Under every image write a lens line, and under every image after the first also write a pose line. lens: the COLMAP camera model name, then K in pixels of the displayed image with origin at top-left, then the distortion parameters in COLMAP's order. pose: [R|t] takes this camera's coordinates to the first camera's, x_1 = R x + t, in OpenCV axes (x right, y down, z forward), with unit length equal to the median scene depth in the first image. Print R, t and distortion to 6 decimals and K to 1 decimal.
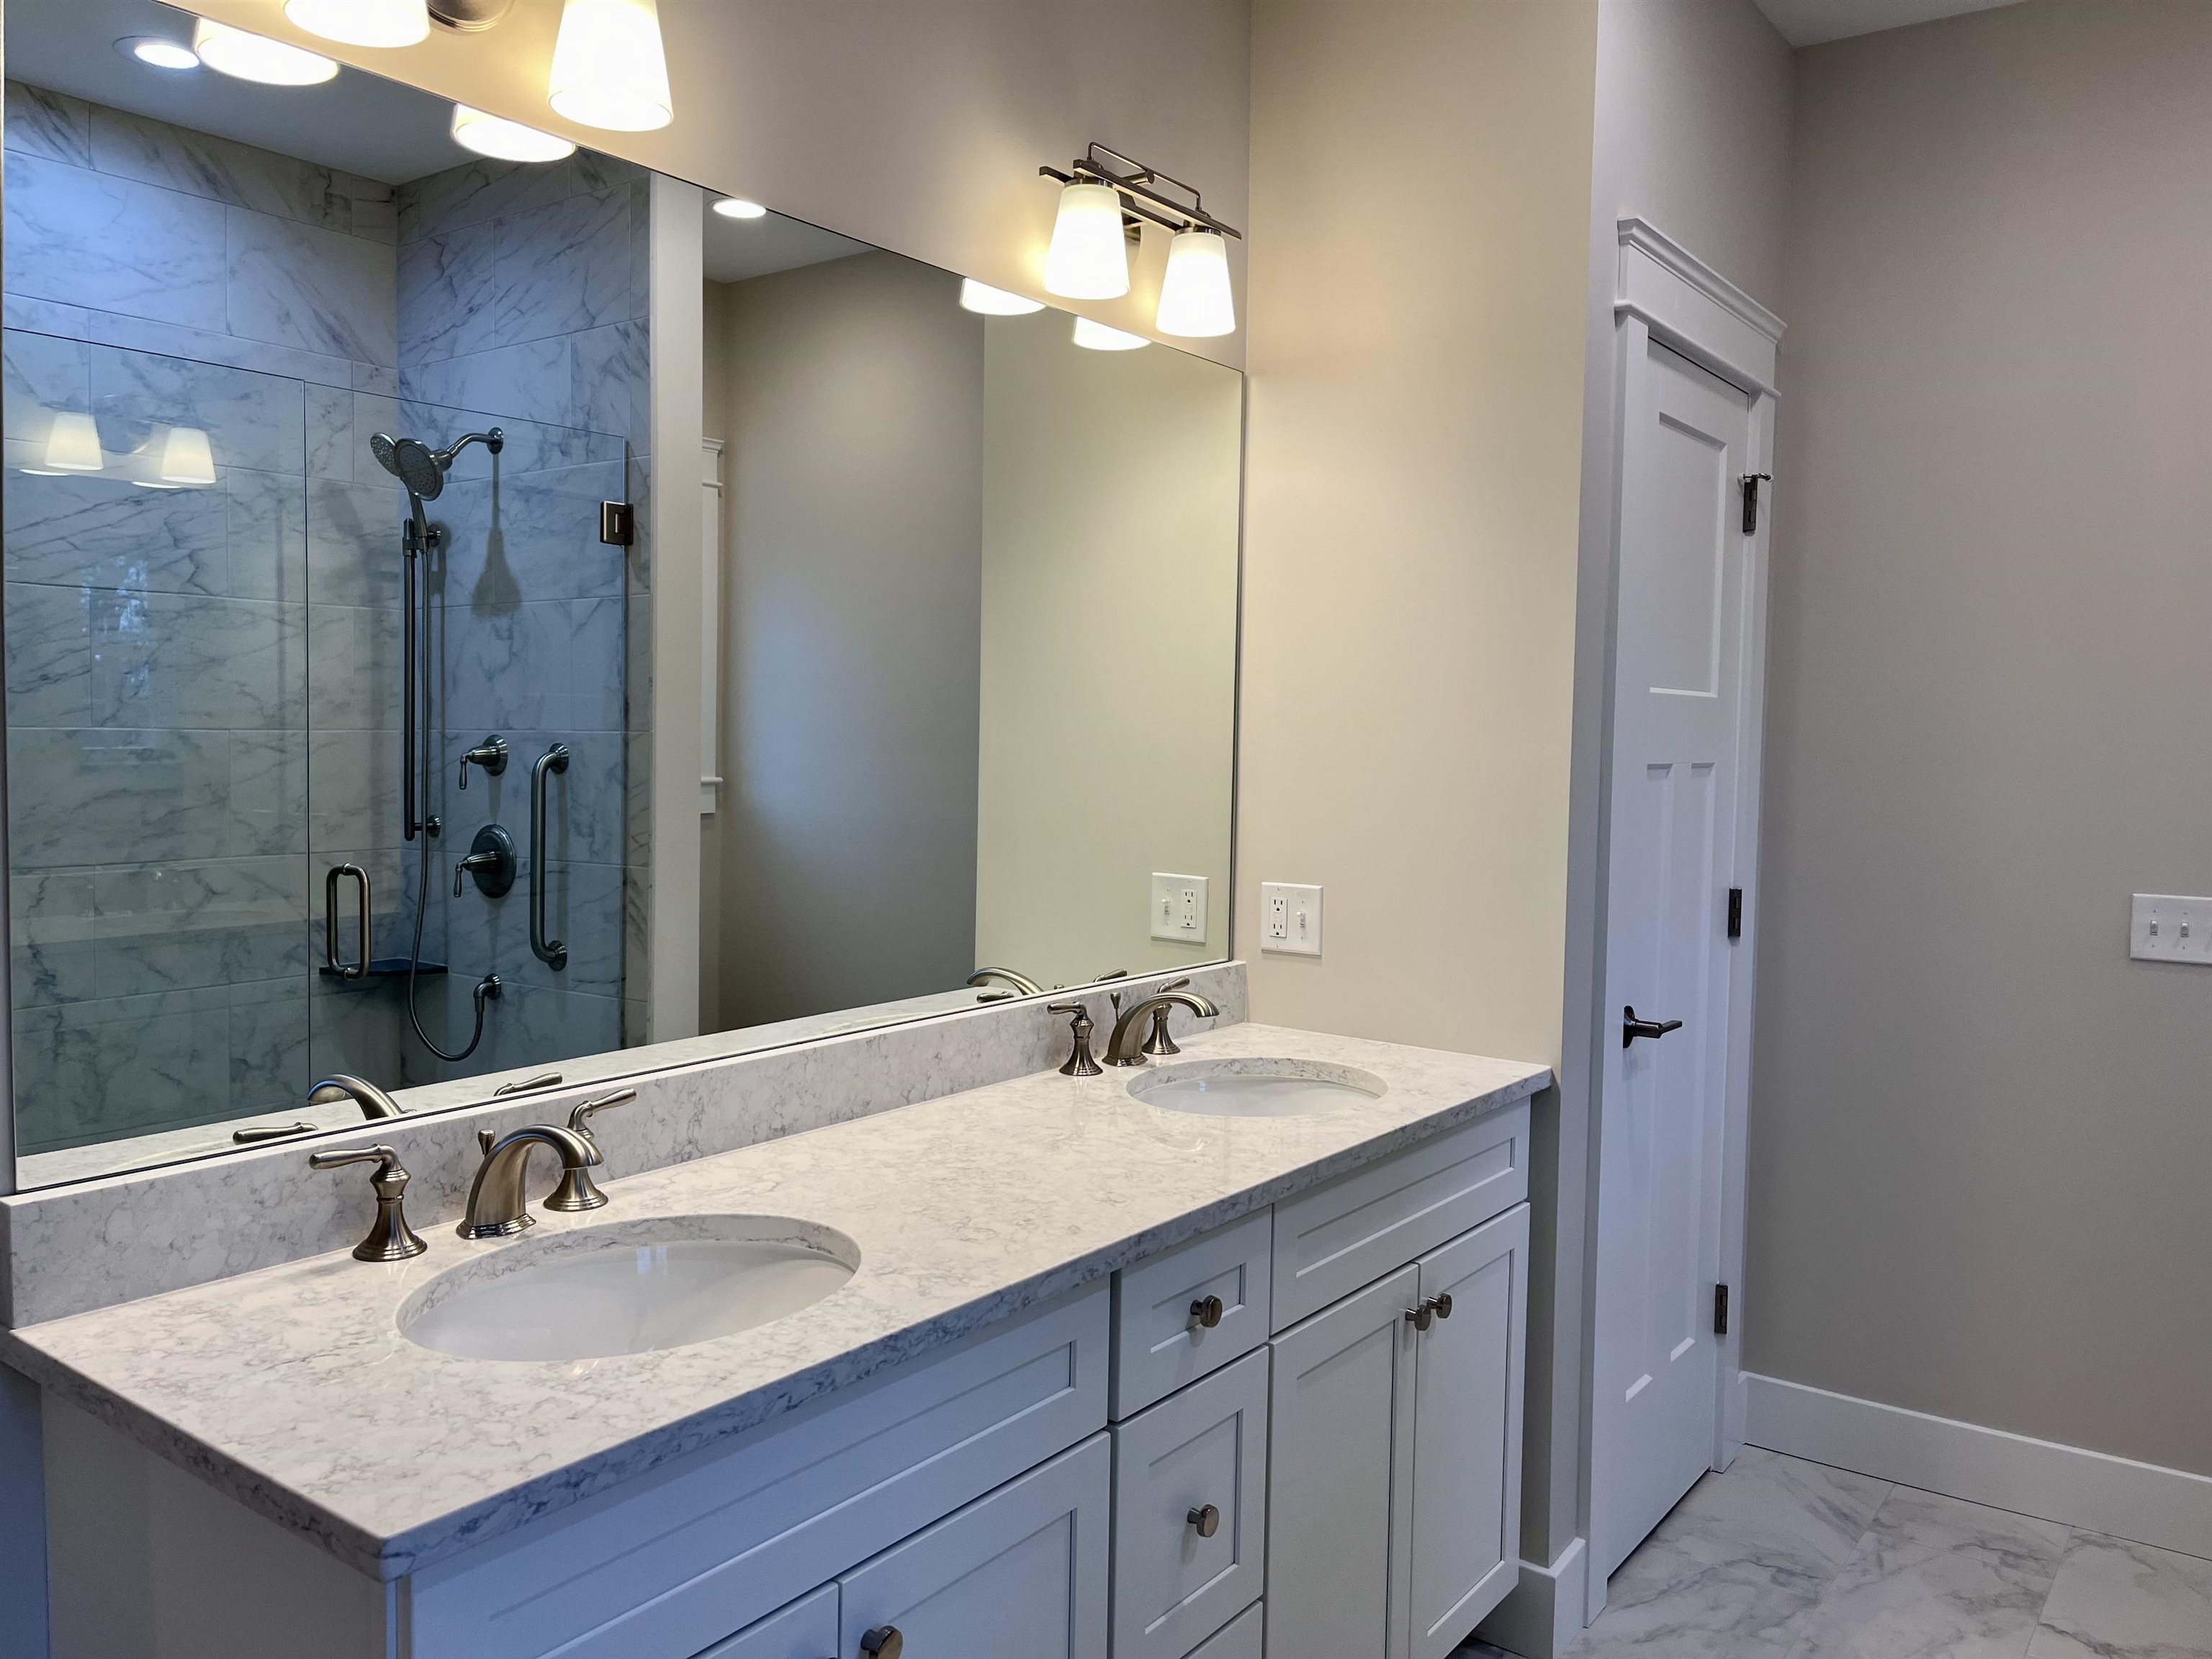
lens RADIAL K [[1694.1, 0, 1106.0], [0, 1694.1, 829.5], [0, 0, 1]] dist [0.092831, -0.139188]
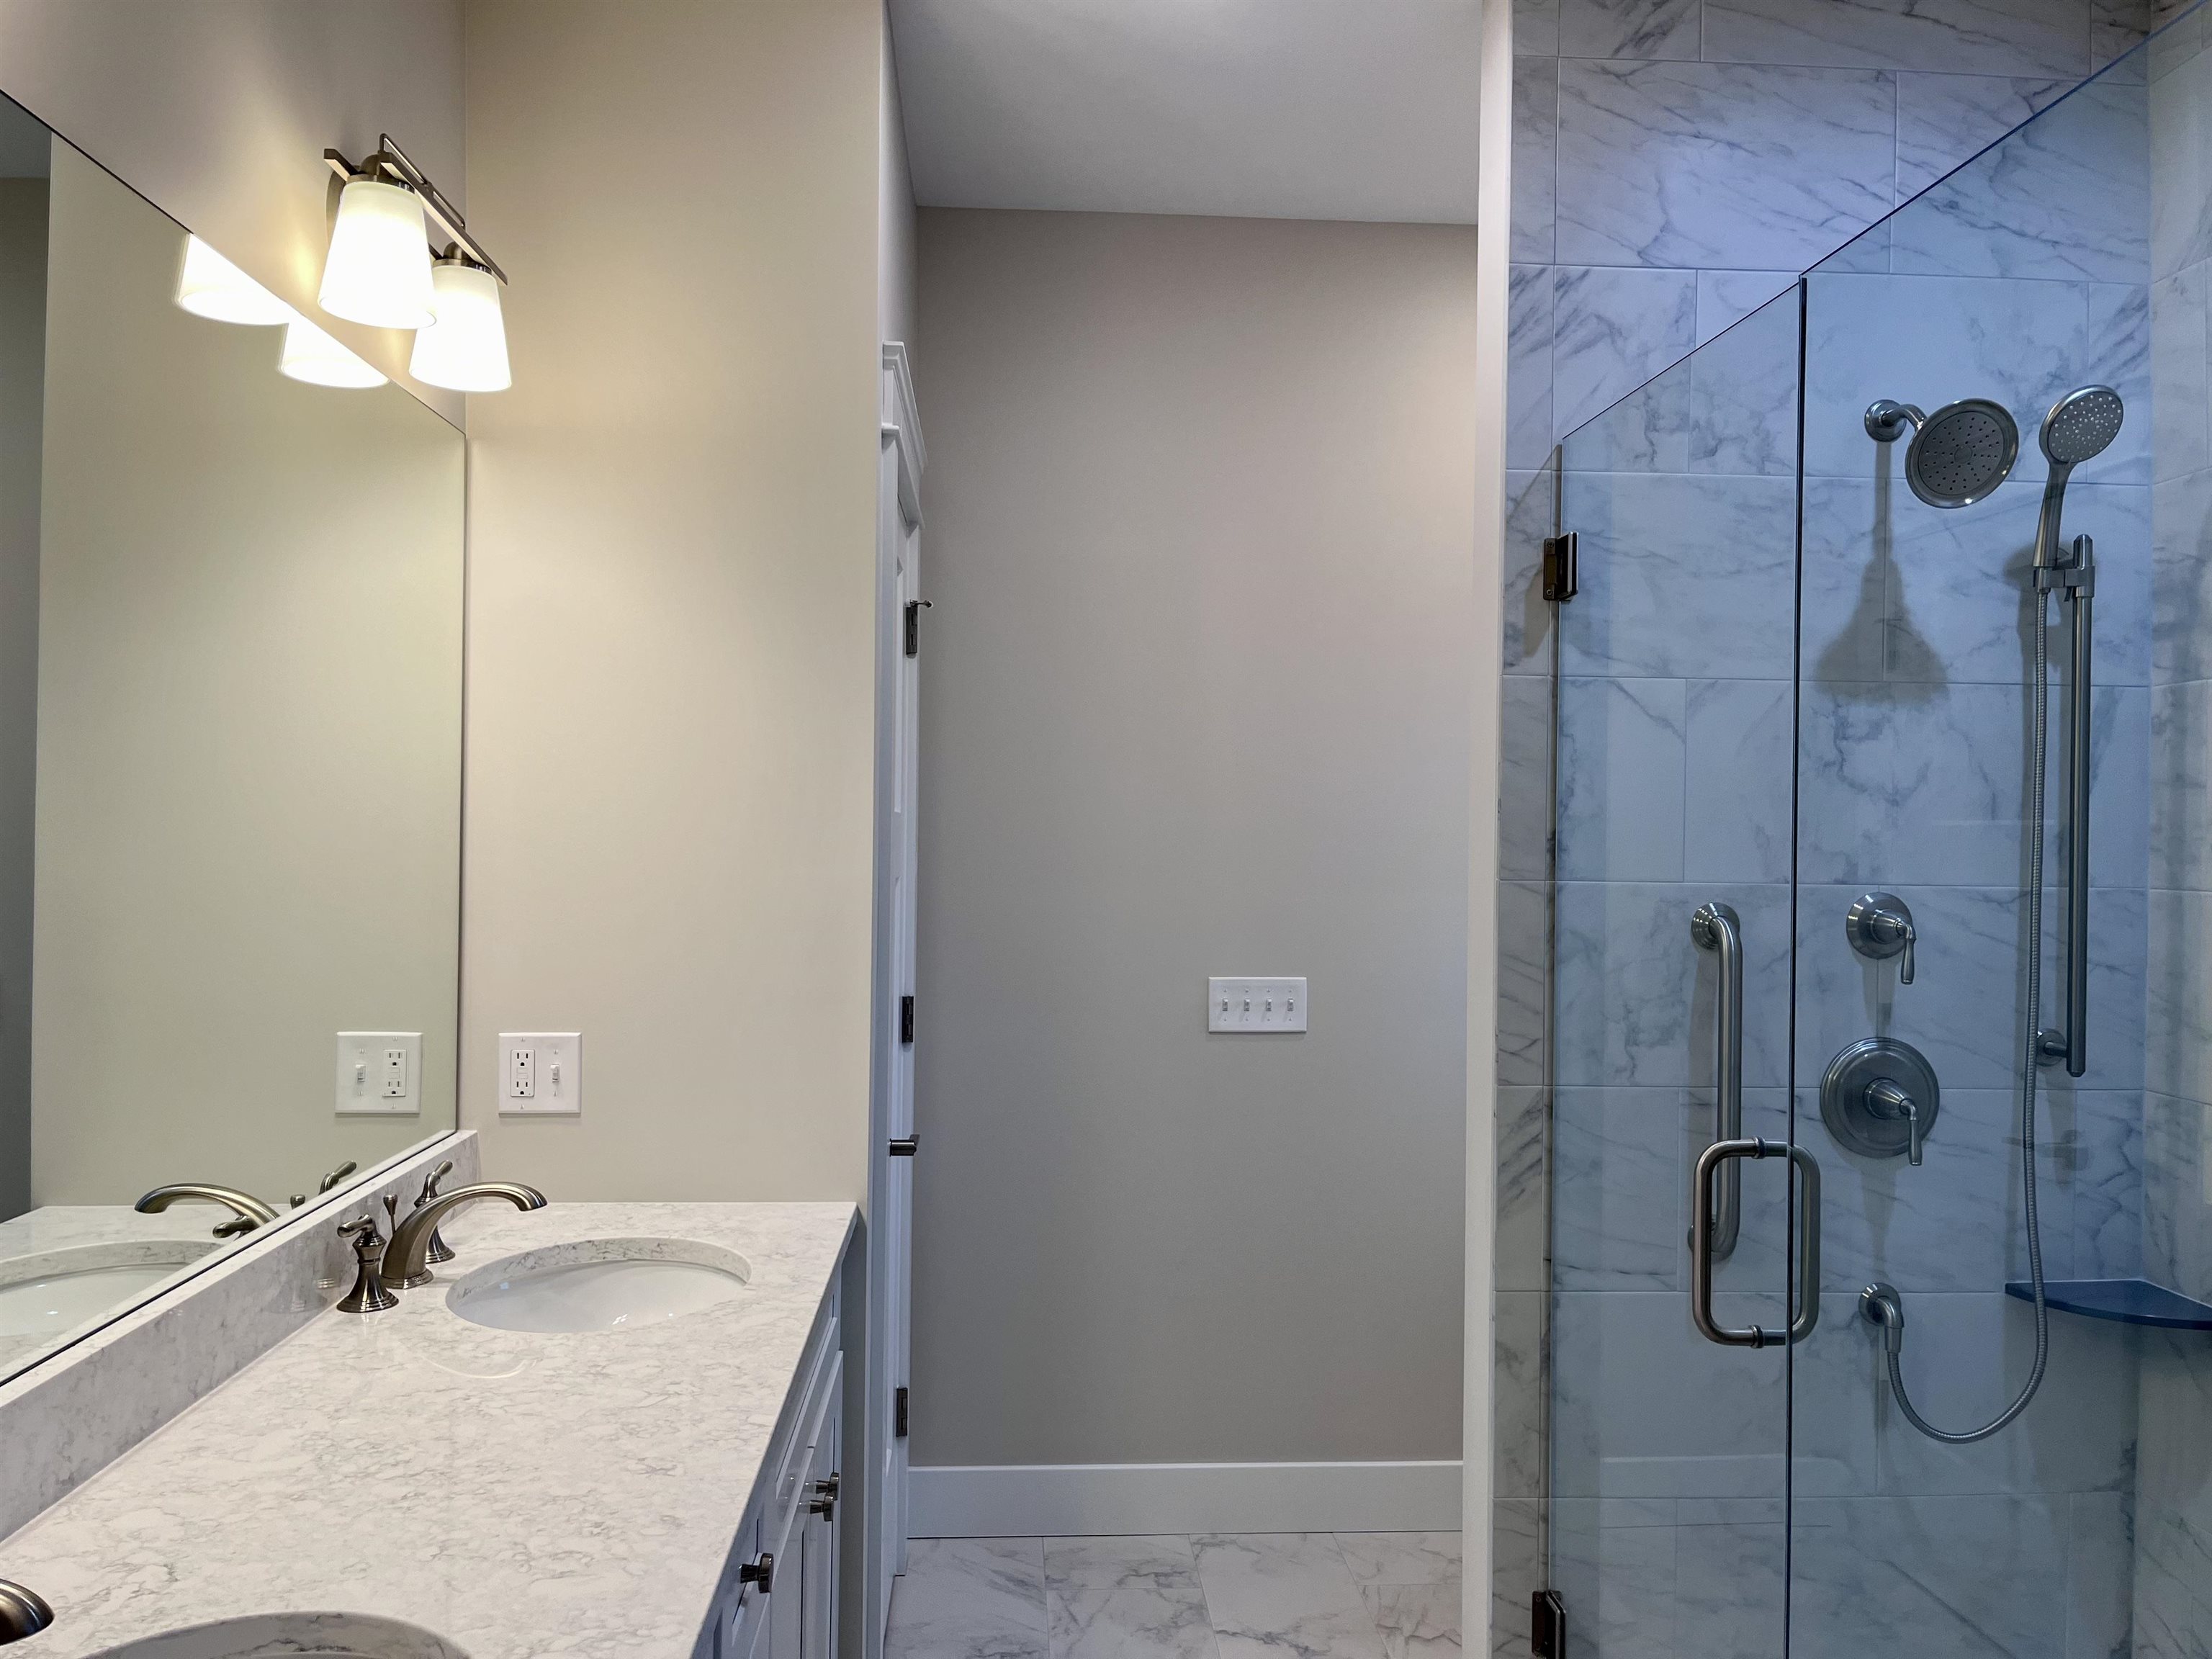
lens RADIAL K [[1682.3, 0, 1116.7], [0, 1682.3, 830.2], [0, 0, 1]] dist [0.064096, -0.096942]
pose [[0.761996, -0.008240, 0.647530, -0.246676], [0.040693, 0.998552, -0.035180, -0.031135], [-0.646302, 0.053157, 0.761228, 0.173194]]
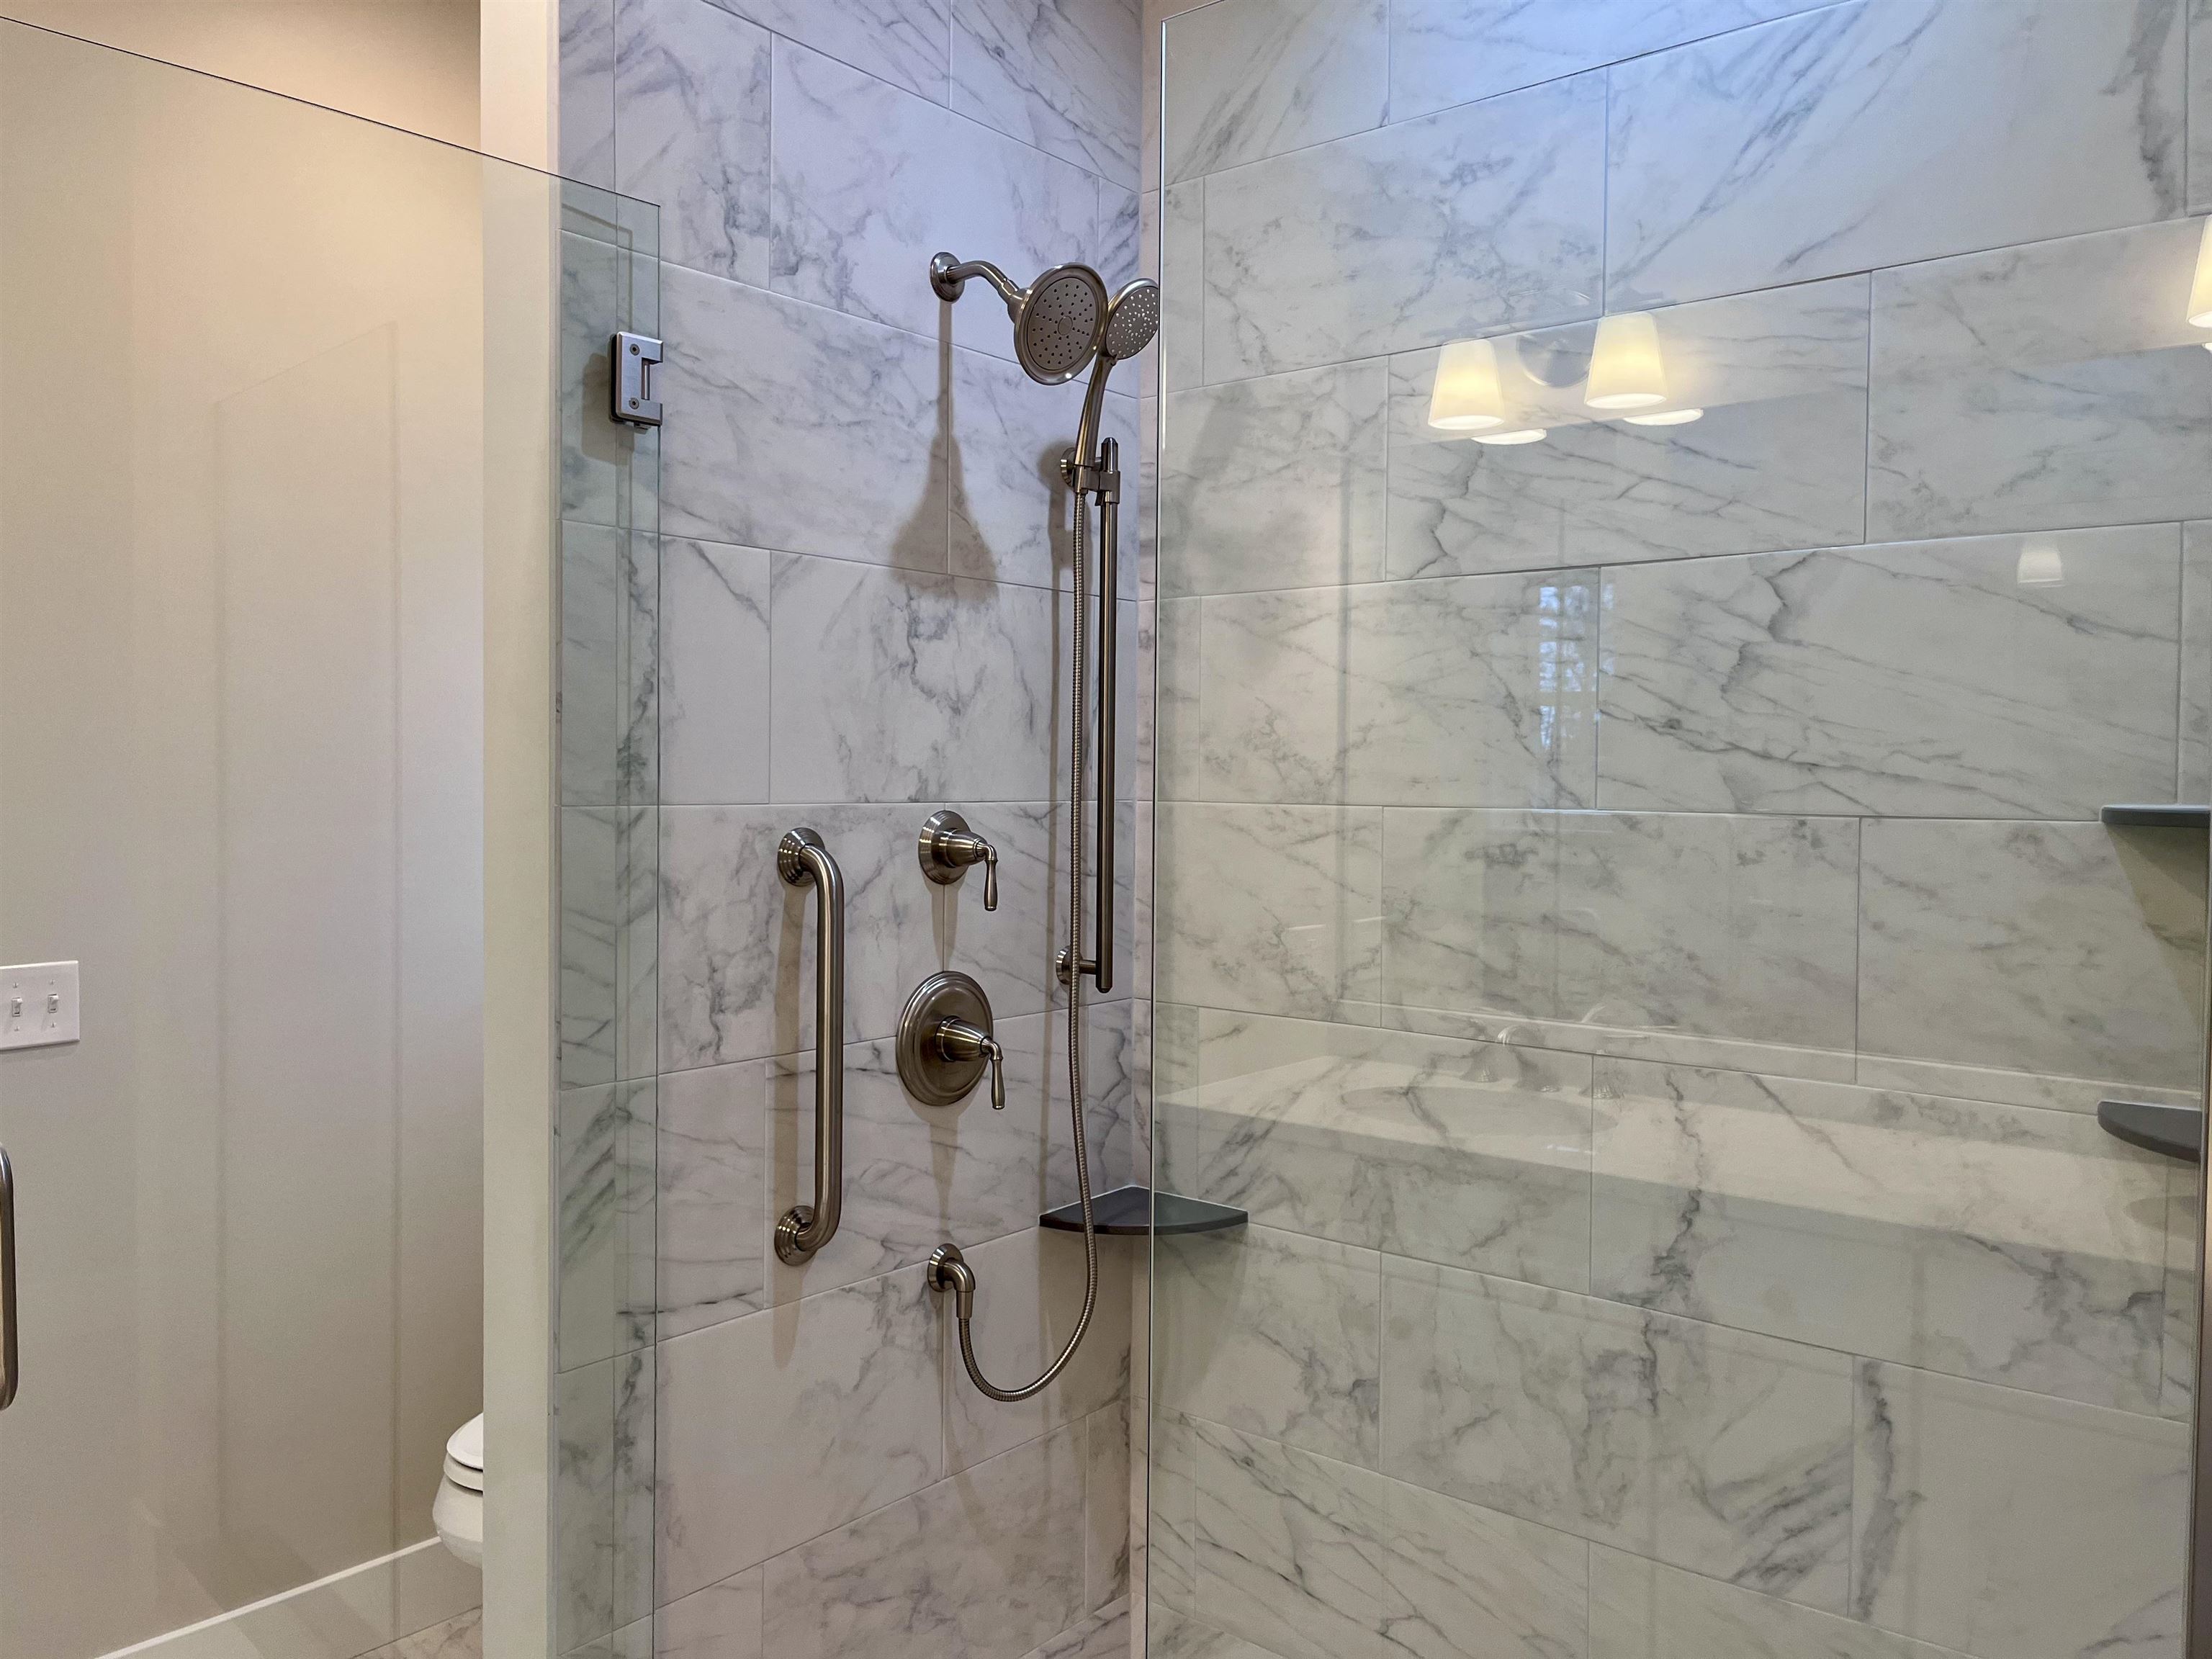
lens RADIAL K [[1677.6, 0, 1122.6], [0, 1677.6, 812.4], [0, 0, 1]] dist [0.064898, -0.094037]
pose [[0.049034, -0.041545, 0.997933, -0.134177], [0.053924, 0.997787, 0.038889, -0.040003], [-0.997340, 0.051906, 0.051166, 0.512954]]
